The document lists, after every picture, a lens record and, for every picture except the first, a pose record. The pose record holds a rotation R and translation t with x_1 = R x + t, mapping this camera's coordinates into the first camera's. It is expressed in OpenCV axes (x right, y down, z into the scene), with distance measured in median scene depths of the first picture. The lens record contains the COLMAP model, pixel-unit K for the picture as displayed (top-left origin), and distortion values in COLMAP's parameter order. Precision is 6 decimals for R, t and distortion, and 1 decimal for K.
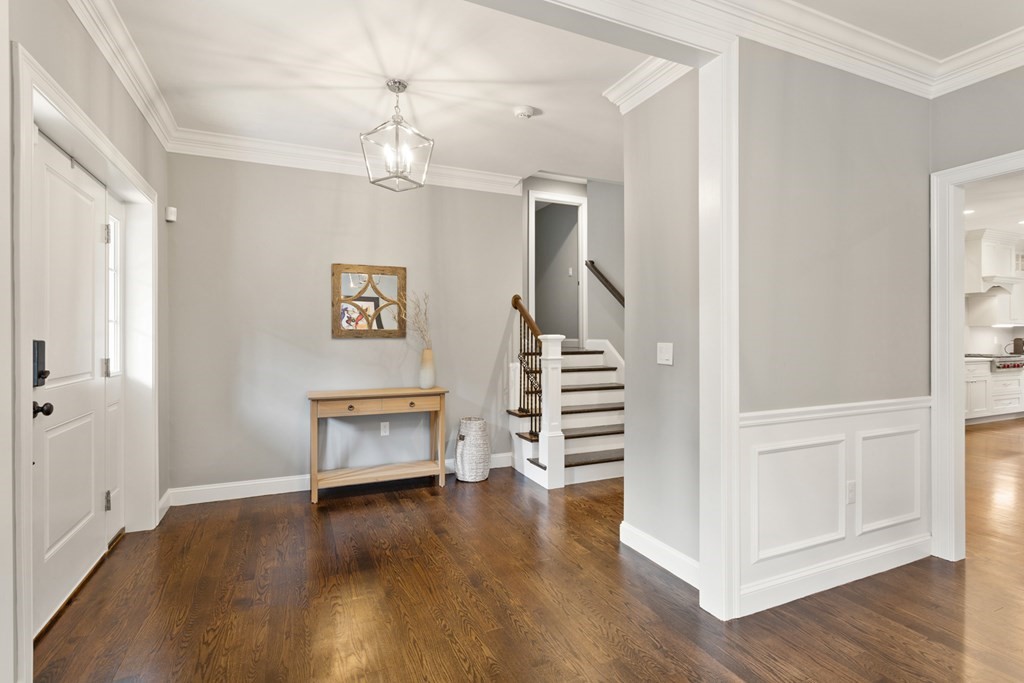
lens RADIAL K [[490.9, 0, 511.2], [0, 490.9, 337.3], [0, 0, 1]] dist [0.011009, 0.000236]
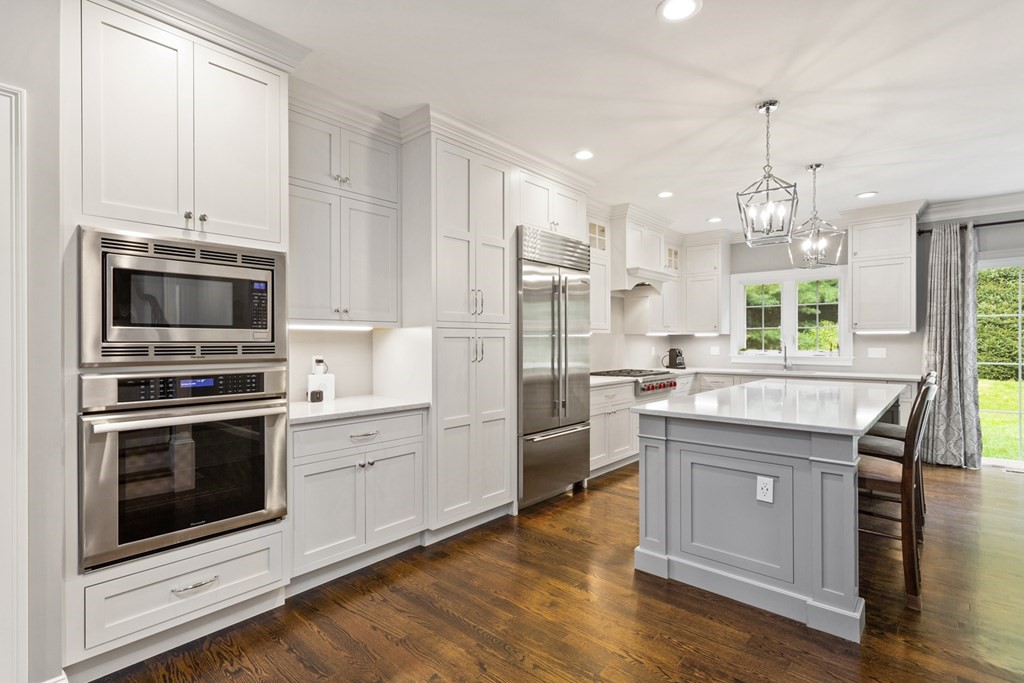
lens RADIAL K [[490.9, 0, 510.1], [0, 490.9, 343.5], [0, 0, 1]] dist [0.011009, 0.000236]
pose [[0.913381, -0.002763, 0.407098, 0.493782], [0.002303, 0.999996, 0.001619, -0.010828], [-0.407100, -0.000541, 0.913383, 0.400525]]
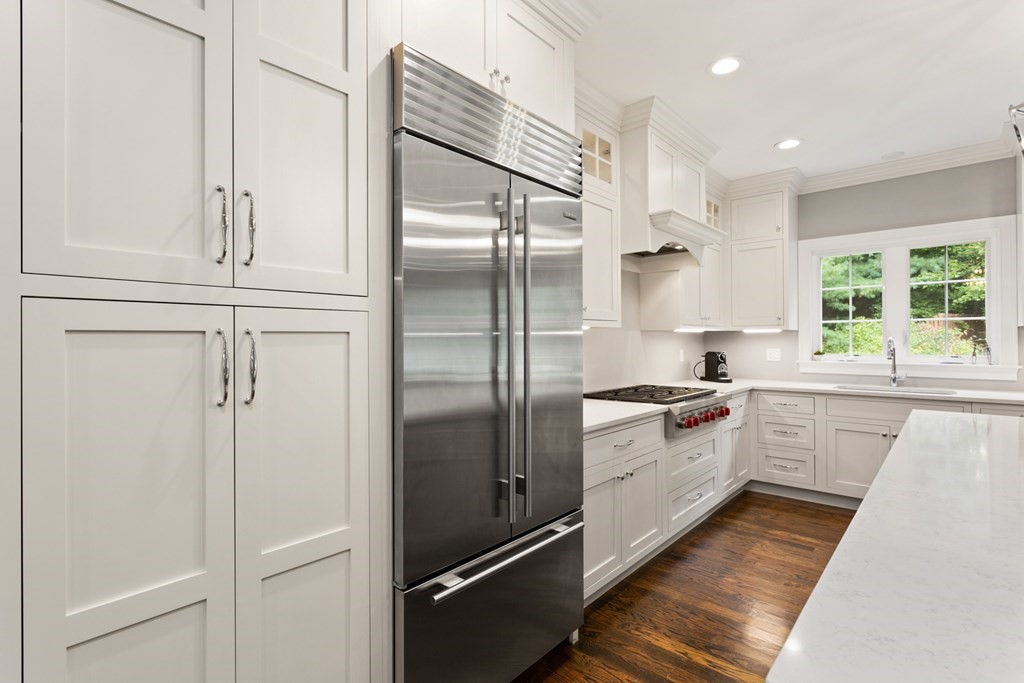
lens RADIAL K [[490.9, 0, 503.1], [0, 490.9, 340.9], [0, 0, 1]] dist [0.011009, 0.000236]
pose [[0.920373, -0.003379, 0.391028, 0.675410], [0.005334, 0.999978, -0.003915, -0.011944], [-0.391006, 0.005689, 0.920371, 0.667333]]
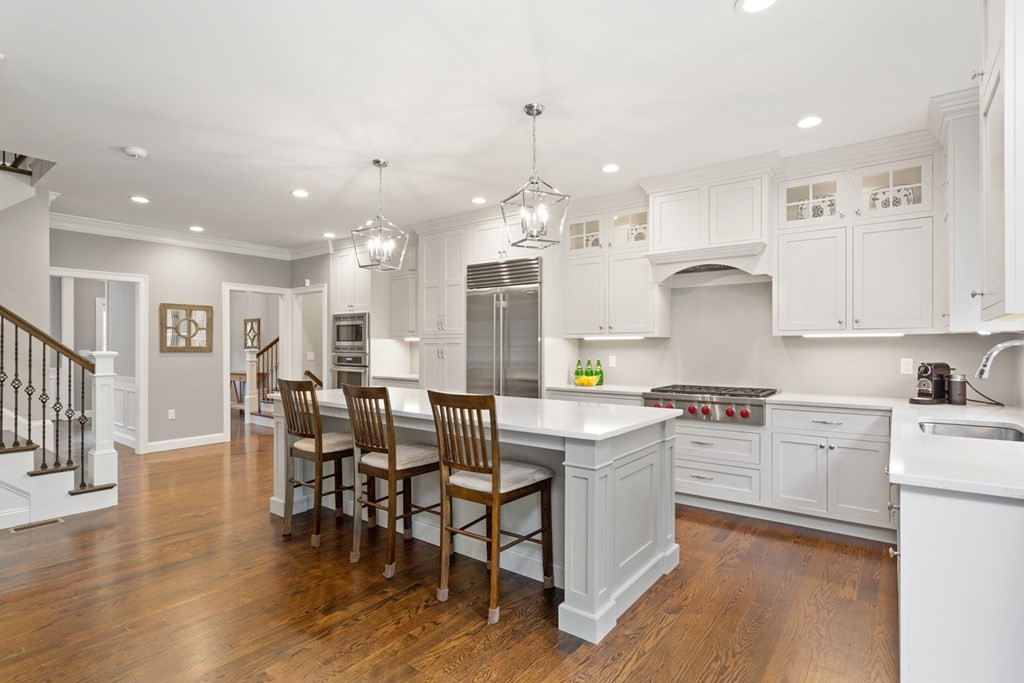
lens RADIAL K [[516.5, 0, 510.3], [0, 516.5, 345.1], [0, 0, 1]] dist [-0.000717, -0.000043]
pose [[0.473341, -0.000540, -0.880879, 1.435760], [-0.004481, 0.999985, -0.003021, -0.011559], [0.880868, 0.005377, 0.473332, 0.554272]]
